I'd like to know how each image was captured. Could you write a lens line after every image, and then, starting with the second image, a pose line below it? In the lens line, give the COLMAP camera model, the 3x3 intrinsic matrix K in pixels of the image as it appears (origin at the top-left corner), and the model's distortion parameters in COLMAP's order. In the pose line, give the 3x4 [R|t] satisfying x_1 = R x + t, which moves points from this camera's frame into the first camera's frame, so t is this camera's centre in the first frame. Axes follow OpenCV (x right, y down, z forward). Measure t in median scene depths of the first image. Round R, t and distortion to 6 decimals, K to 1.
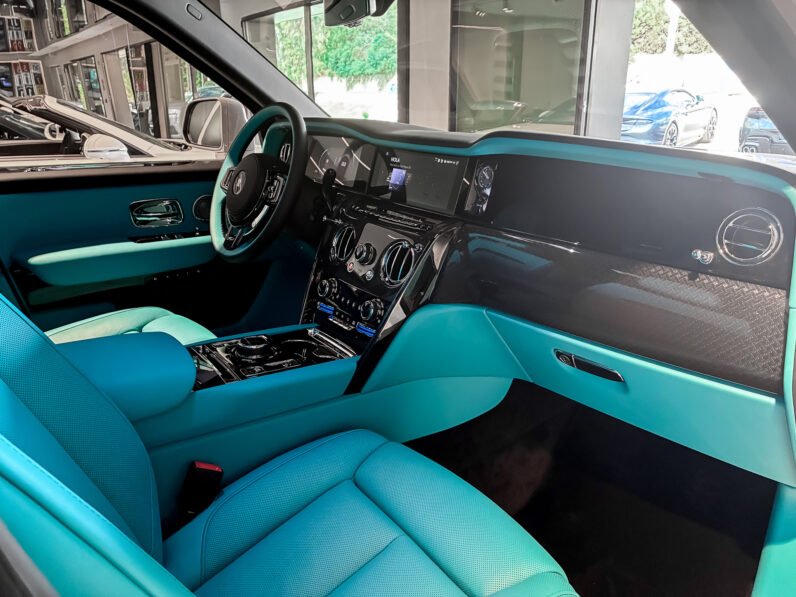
lens RADIAL K [[609.3, 0, 399.3], [0, 609.3, 299.4], [0, 0, 1]] dist [0.028584, -0.053693]
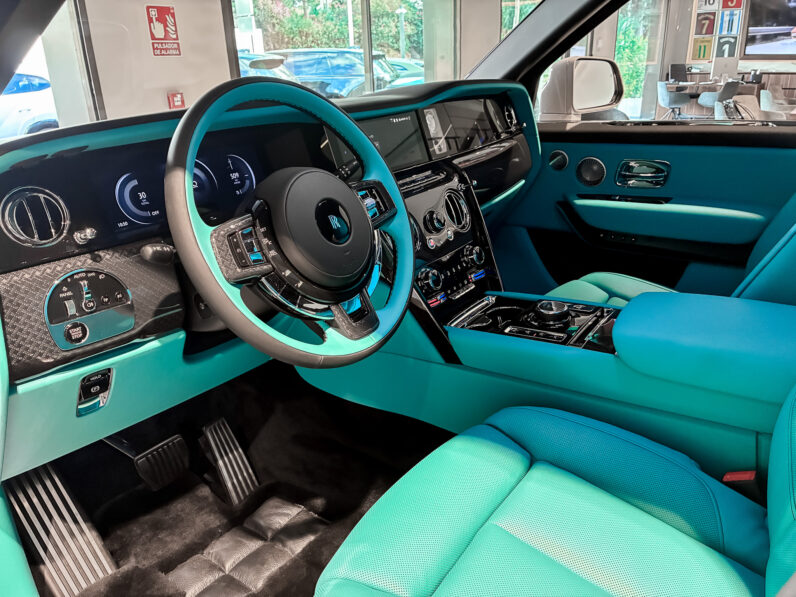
lens RADIAL K [[609.3, 0, 399.3], [0, 609.3, 299.4], [0, 0, 1]] dist [0.028584, -0.053693]
pose [[-0.335259, -0.340024, 0.878627, -0.944888], [0.328959, 0.831654, 0.447367, -0.429570], [-0.882829, 0.439017, -0.166966, 1.275737]]
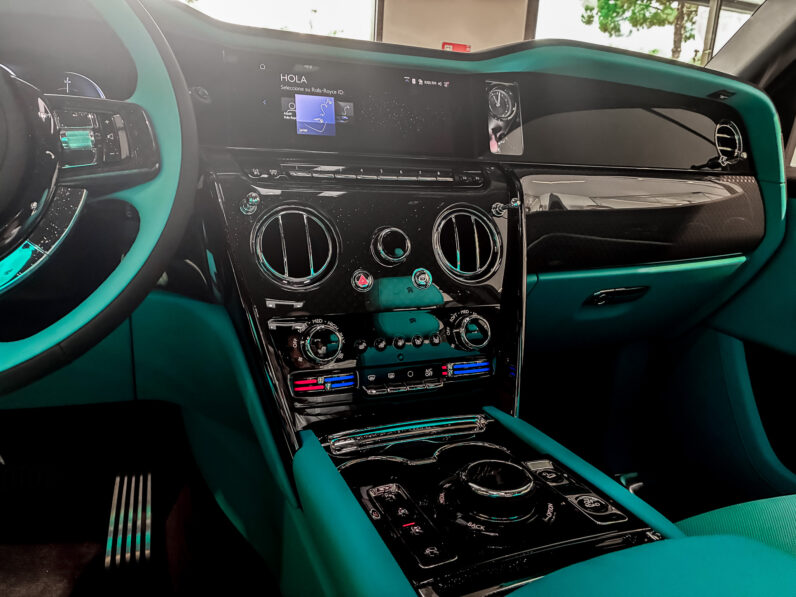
lens RADIAL K [[609.3, 0, 399.3], [0, 609.3, 299.4], [0, 0, 1]] dist [0.028584, -0.053693]
pose [[0.216486, -0.253035, 0.942925, -0.575689], [0.246882, 0.948626, 0.197883, -0.139144], [-0.944554, 0.189952, 0.267834, 0.870007]]
